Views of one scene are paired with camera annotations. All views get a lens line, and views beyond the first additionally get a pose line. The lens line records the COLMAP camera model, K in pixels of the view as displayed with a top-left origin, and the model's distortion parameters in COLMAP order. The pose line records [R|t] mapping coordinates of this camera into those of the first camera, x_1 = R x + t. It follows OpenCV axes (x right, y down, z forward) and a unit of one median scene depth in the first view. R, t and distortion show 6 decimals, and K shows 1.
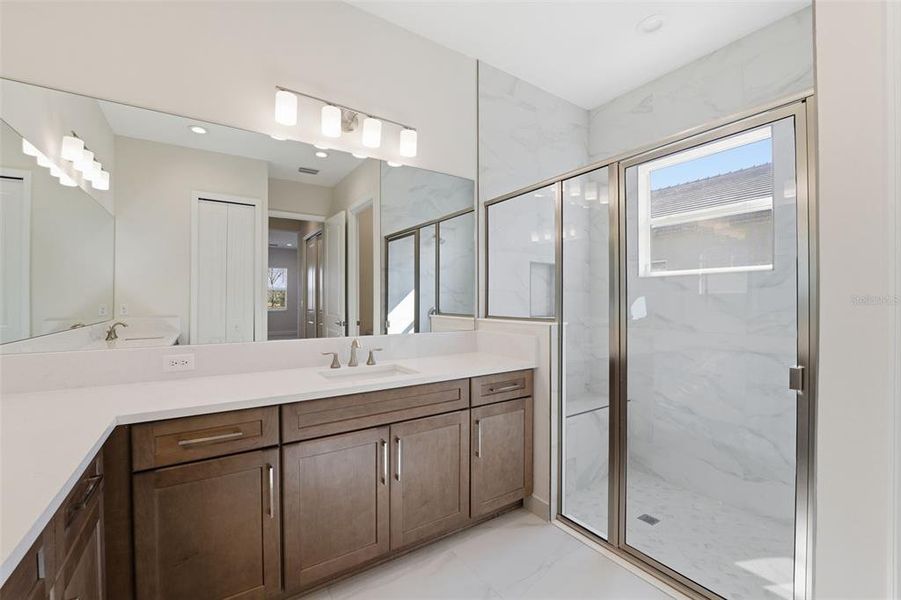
lens RADIAL K [[373.9, 0, 451.8], [0, 373.9, 303.7], [0, 0, 1]] dist [-0.016492, -0.000062]
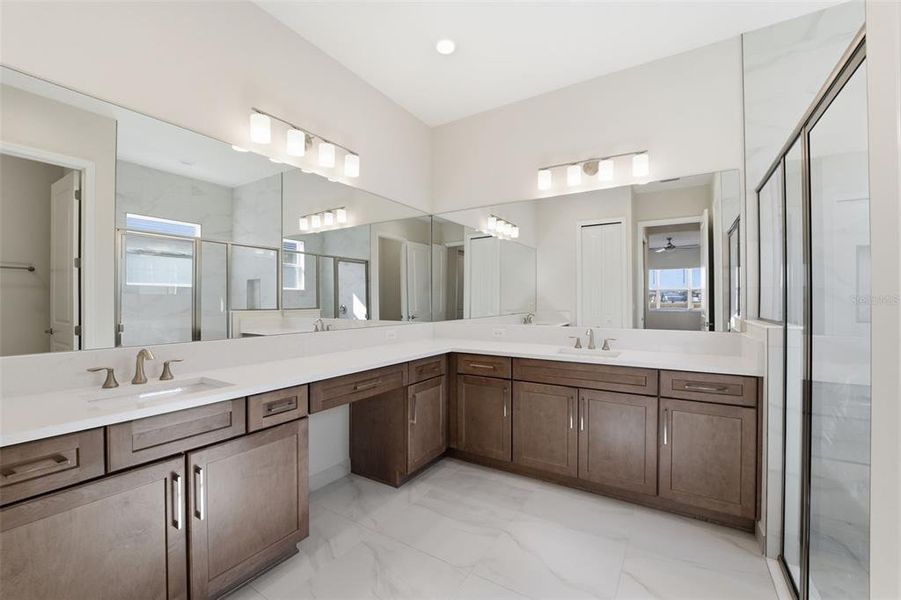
lens RADIAL K [[373.9, 0, 452.6], [0, 373.9, 301.2], [0, 0, 1]] dist [-0.016492, -0.000062]
pose [[0.404194, 0.000618, -0.914673, 0.762814], [-0.003675, 0.999993, -0.000948, -0.002186], [0.914666, 0.003744, 0.404193, -0.008339]]
